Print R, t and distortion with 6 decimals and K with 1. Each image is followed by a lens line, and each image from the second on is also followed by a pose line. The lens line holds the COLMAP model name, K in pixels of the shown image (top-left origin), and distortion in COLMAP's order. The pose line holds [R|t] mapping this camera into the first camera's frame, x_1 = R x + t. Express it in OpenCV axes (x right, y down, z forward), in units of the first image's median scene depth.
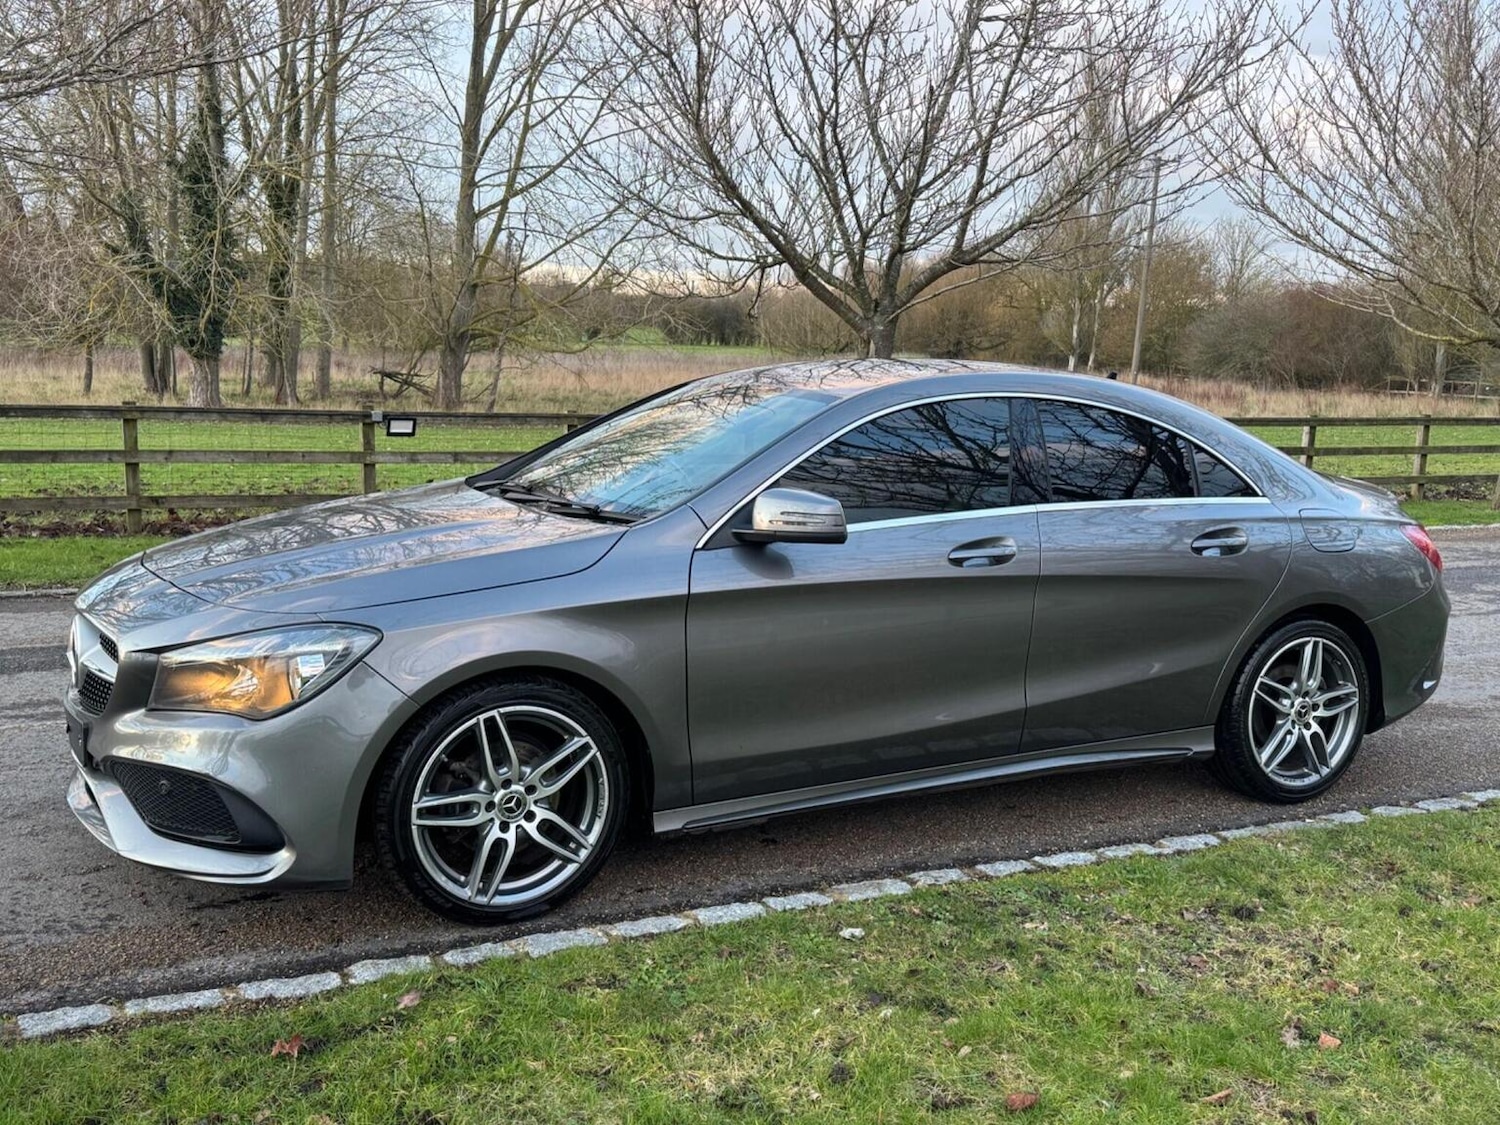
lens RADIAL K [[1462.1, 0, 767.5], [0, 1462.1, 566.6], [0, 0, 1]] dist [0.189830, -0.409906]
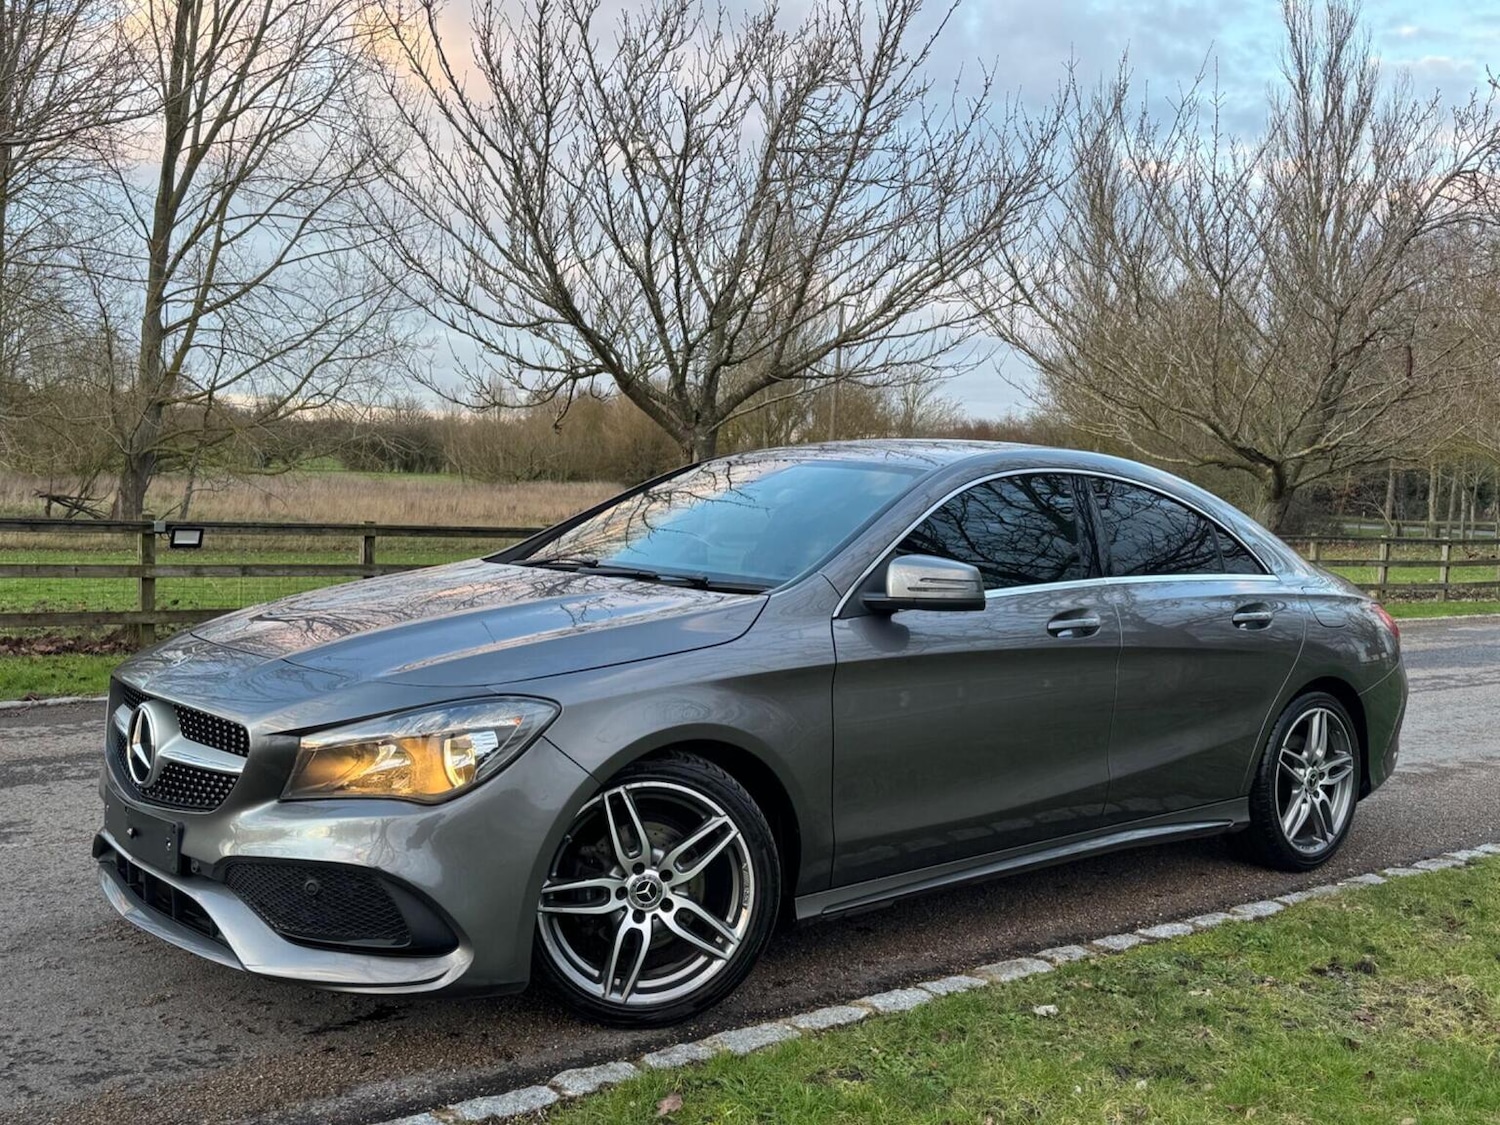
lens RADIAL K [[1462.6, 0, 750.9], [0, 1462.6, 575.2], [0, 0, 1]] dist [0.185204, -0.393027]
pose [[0.978989, -0.007131, 0.203787, -0.251084], [0.023760, 0.996570, -0.079270, 0.029908], [-0.202523, 0.082447, 0.975801, 0.056853]]
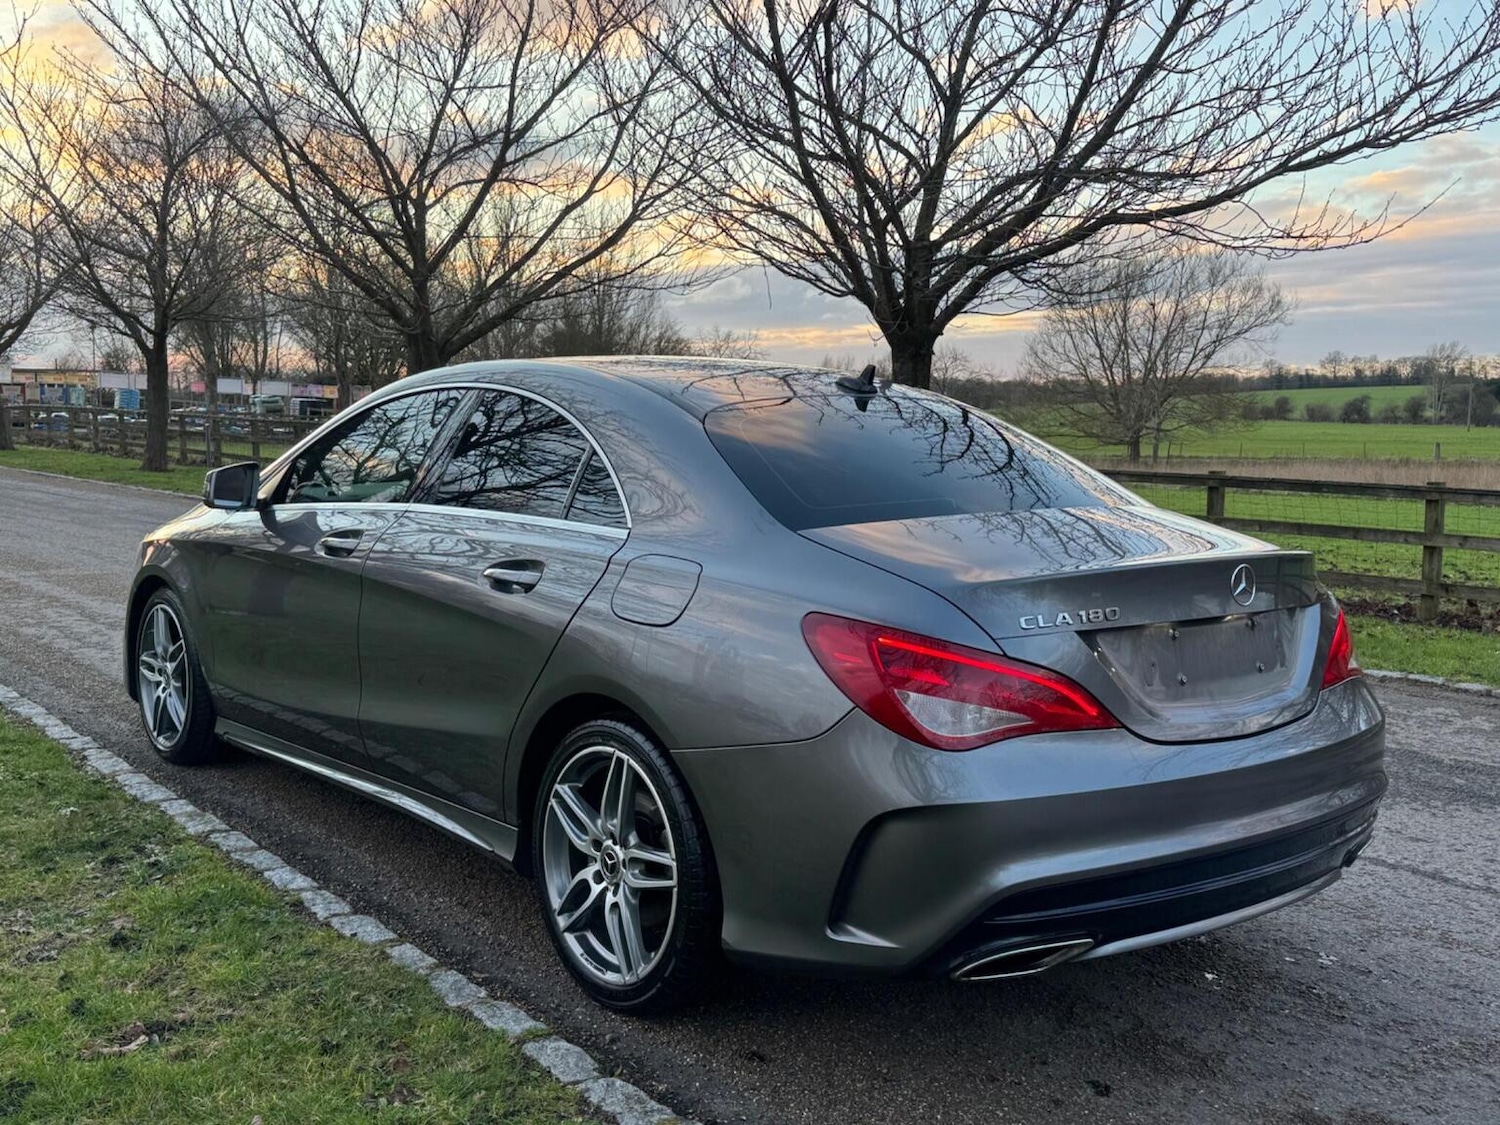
lens RADIAL K [[1462.6, 0, 750.9], [0, 1462.6, 575.2], [0, 0, 1]] dist [0.185204, -0.393027]
pose [[0.208032, 0.079188, -0.974911, 1.054416], [-0.157526, 0.986419, 0.046509, -0.070051], [0.965354, 0.143898, 0.217681, 0.963645]]
